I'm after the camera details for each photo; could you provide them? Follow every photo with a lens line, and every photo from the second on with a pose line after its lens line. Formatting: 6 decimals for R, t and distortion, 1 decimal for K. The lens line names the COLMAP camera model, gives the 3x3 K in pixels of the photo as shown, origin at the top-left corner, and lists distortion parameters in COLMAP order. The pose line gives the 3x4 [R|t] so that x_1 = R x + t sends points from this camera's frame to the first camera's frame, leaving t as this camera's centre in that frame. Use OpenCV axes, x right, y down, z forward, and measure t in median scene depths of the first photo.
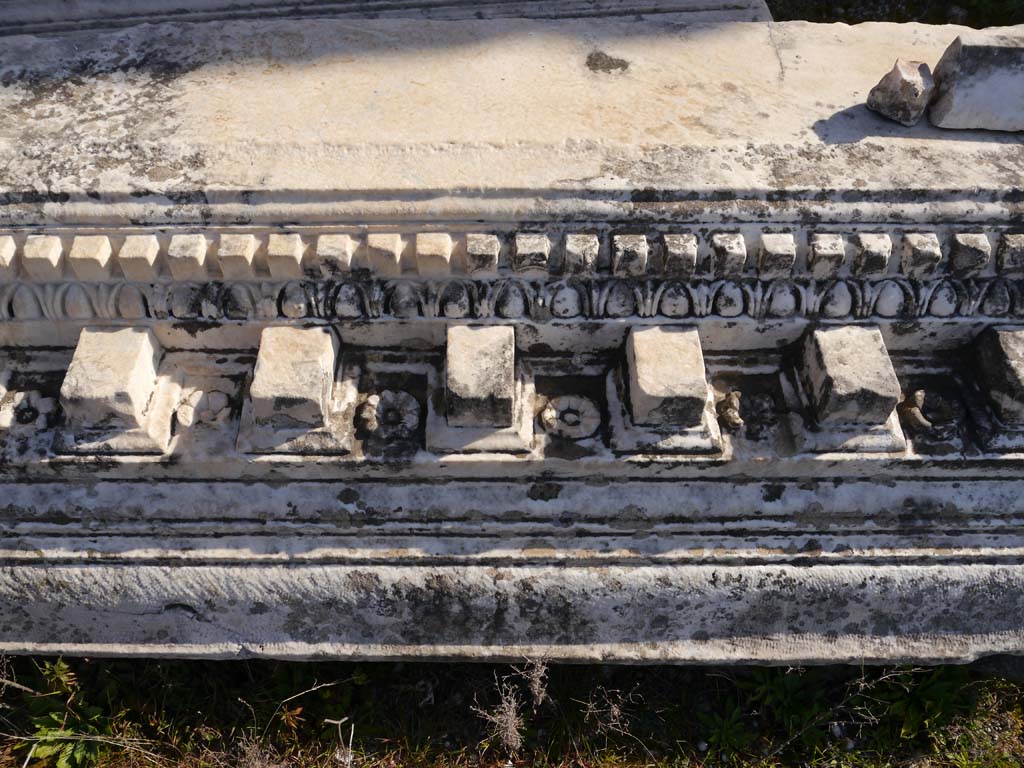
lens RADIAL K [[835.4, 0, 510.7], [0, 835.4, 385.3], [0, 0, 1]] dist [-0.033731, 0.007372]
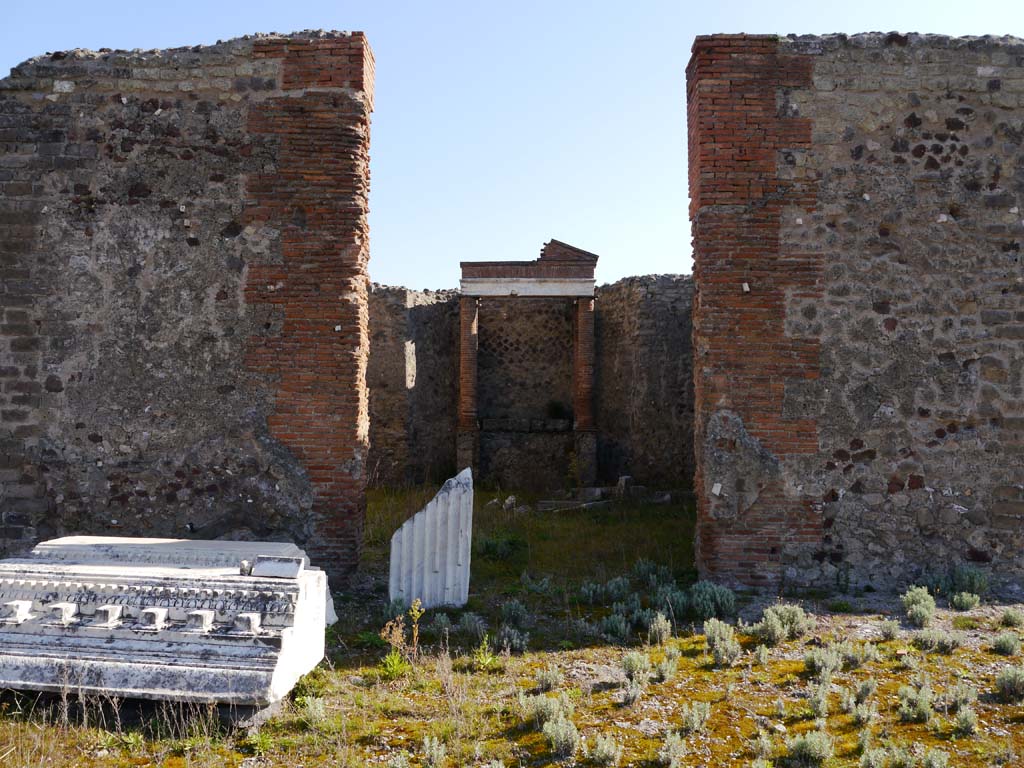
lens RADIAL K [[835.4, 0, 513.1], [0, 835.4, 384.6], [0, 0, 1]] dist [-0.033731, 0.007372]
pose [[0.995426, 0.019181, -0.093585, 2.086235], [-0.089960, 0.517847, -0.850730, 2.429534], [0.032145, 0.855258, 0.517204, -1.737662]]
